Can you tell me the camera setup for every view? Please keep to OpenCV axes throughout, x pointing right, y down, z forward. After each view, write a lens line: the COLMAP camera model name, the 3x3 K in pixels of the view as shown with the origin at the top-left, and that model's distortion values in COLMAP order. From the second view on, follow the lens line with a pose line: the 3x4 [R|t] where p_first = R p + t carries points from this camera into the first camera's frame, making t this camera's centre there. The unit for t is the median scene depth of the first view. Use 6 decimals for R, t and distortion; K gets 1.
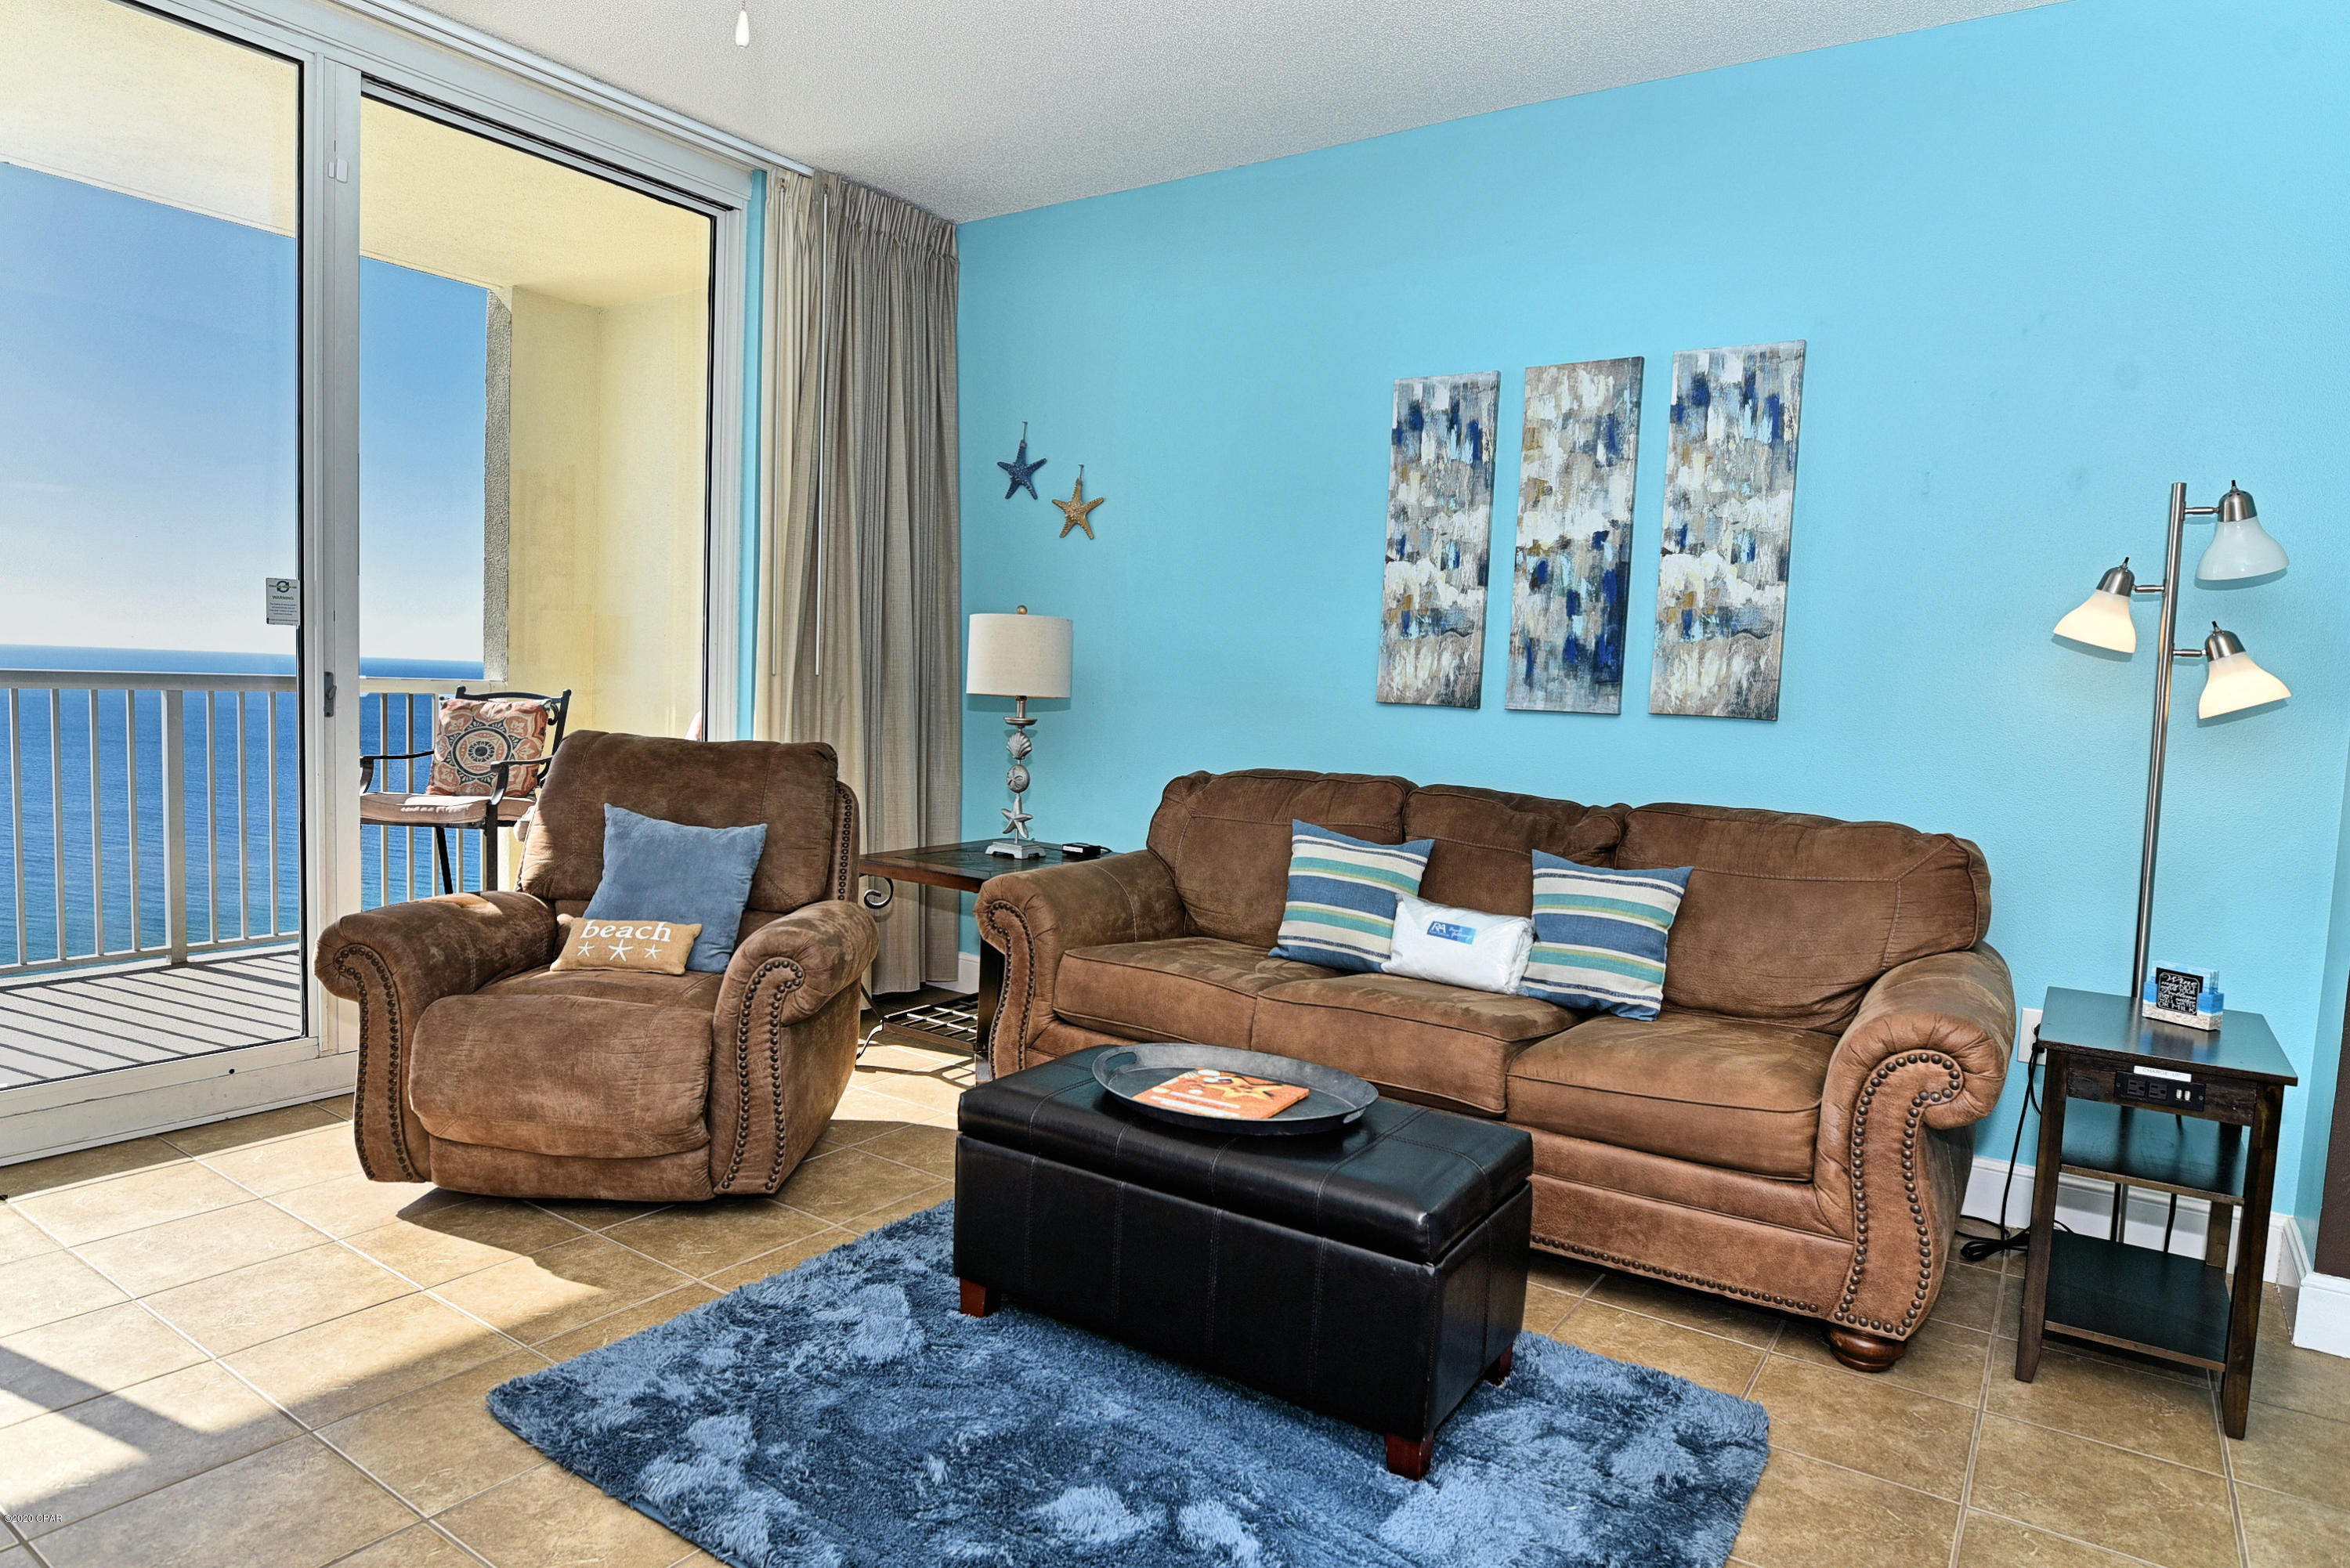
lens RADIAL K [[1353.2, 0, 1179.3], [0, 1353.2, 791.2], [0, 0, 1]] dist [-0.021911, -0.000951]
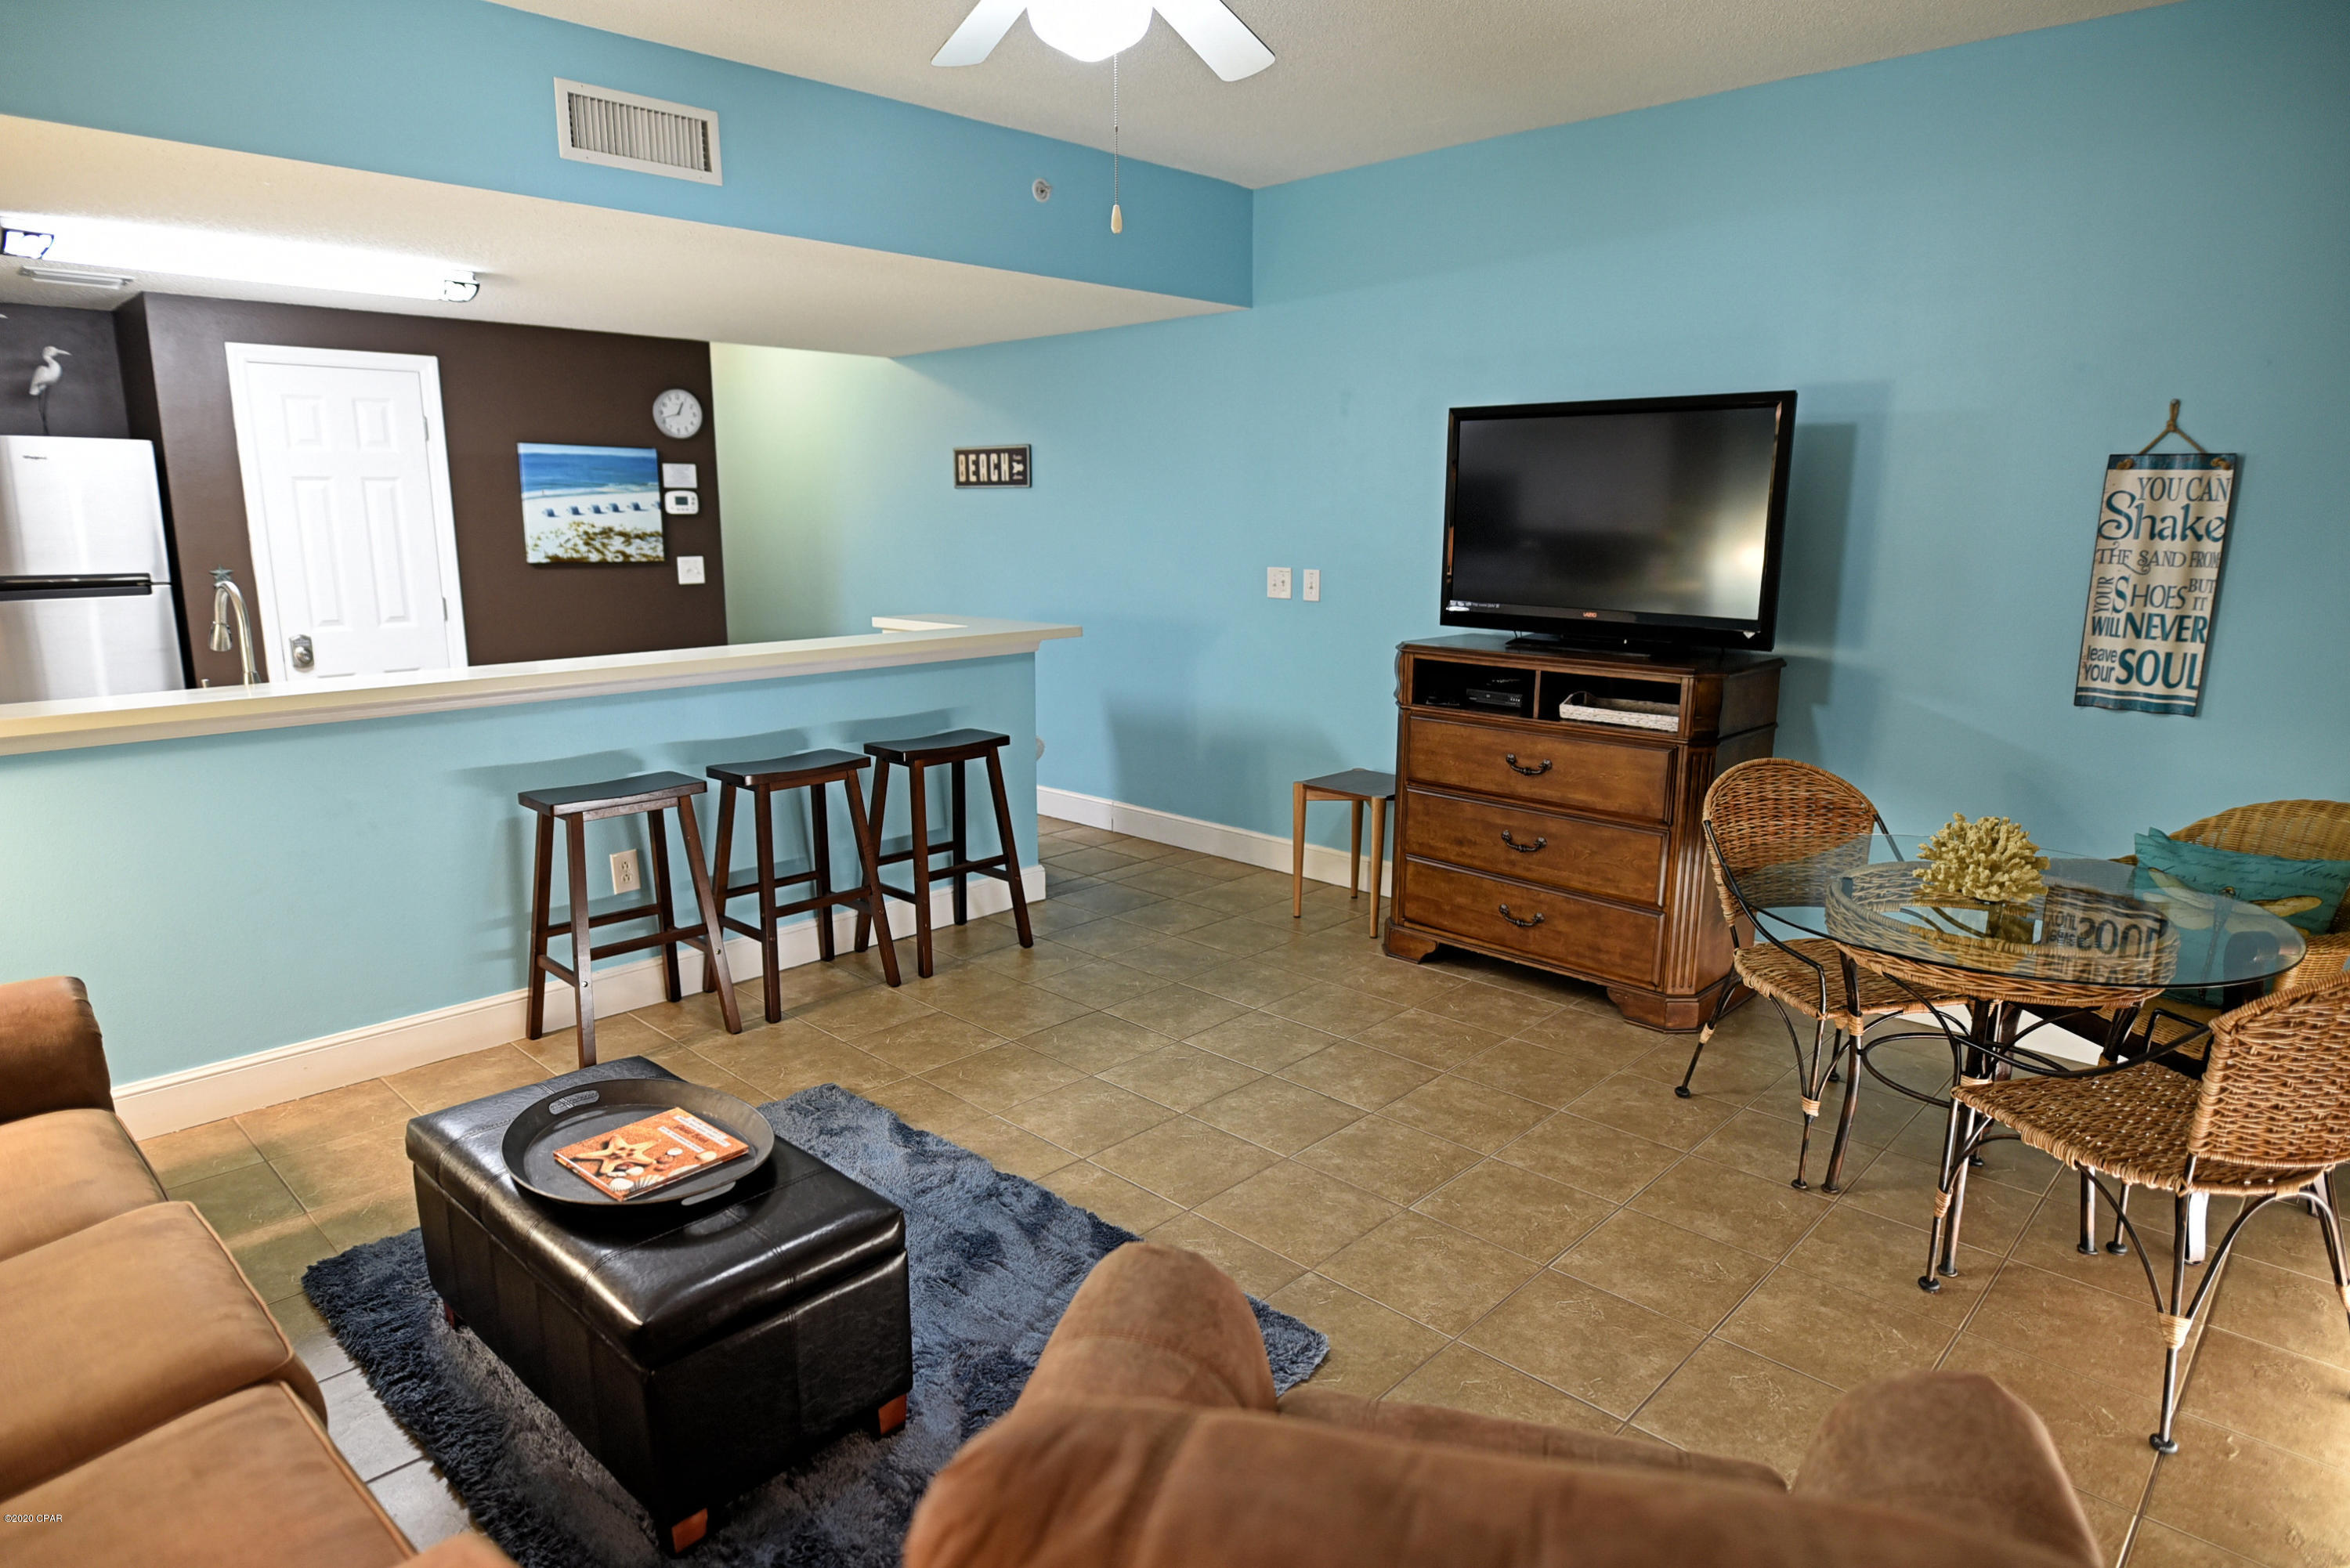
lens RADIAL K [[1353.2, 0, 1180.1], [0, 1353.2, 791.0], [0, 0, 1]] dist [-0.021911, -0.000951]
pose [[-0.985454, -0.077352, 0.151315, -0.326791], [-0.031195, 0.957611, 0.286369, -0.216282], [-0.167052, 0.277483, -0.946095, 1.241907]]
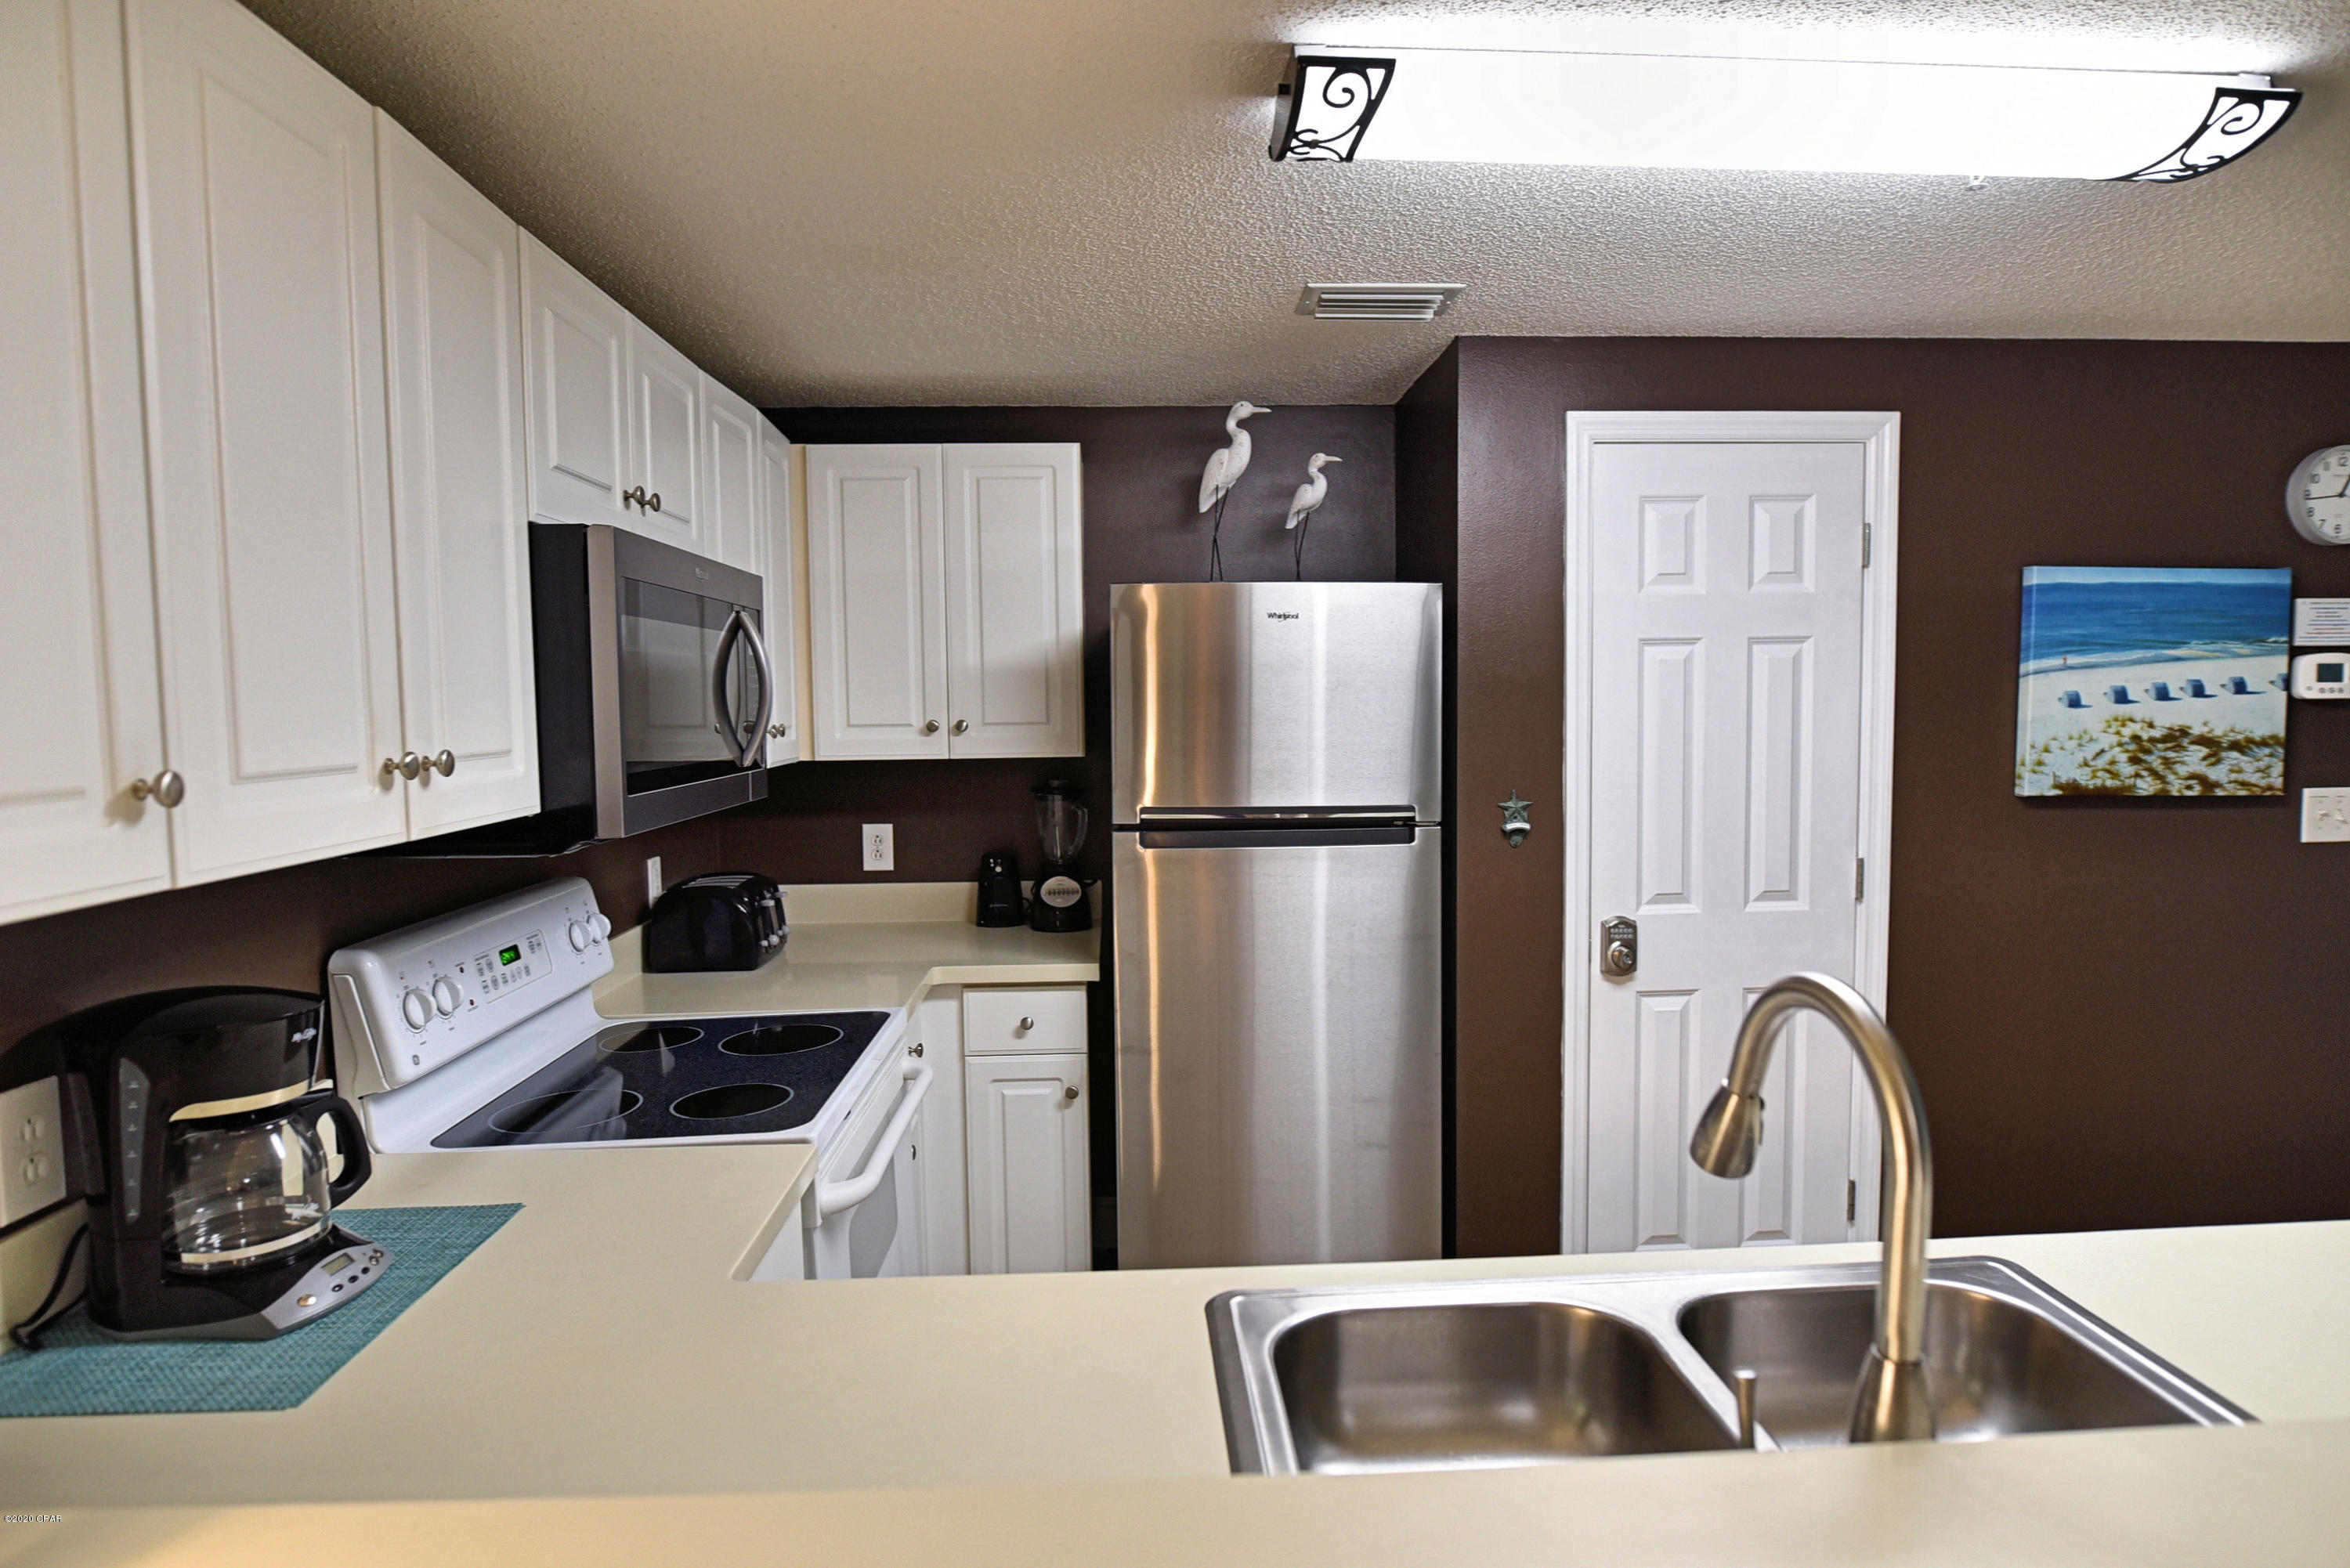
lens RADIAL K [[1353.2, 0, 1185.7], [0, 1353.2, 798.0], [0, 0, 1]] dist [-0.021911, -0.000951]
pose [[-0.603656, -0.094601, 0.791612, 0.436218], [0.051569, 0.986222, 0.157182, -0.139341], [-0.795575, 0.135706, -0.590461, 0.602711]]
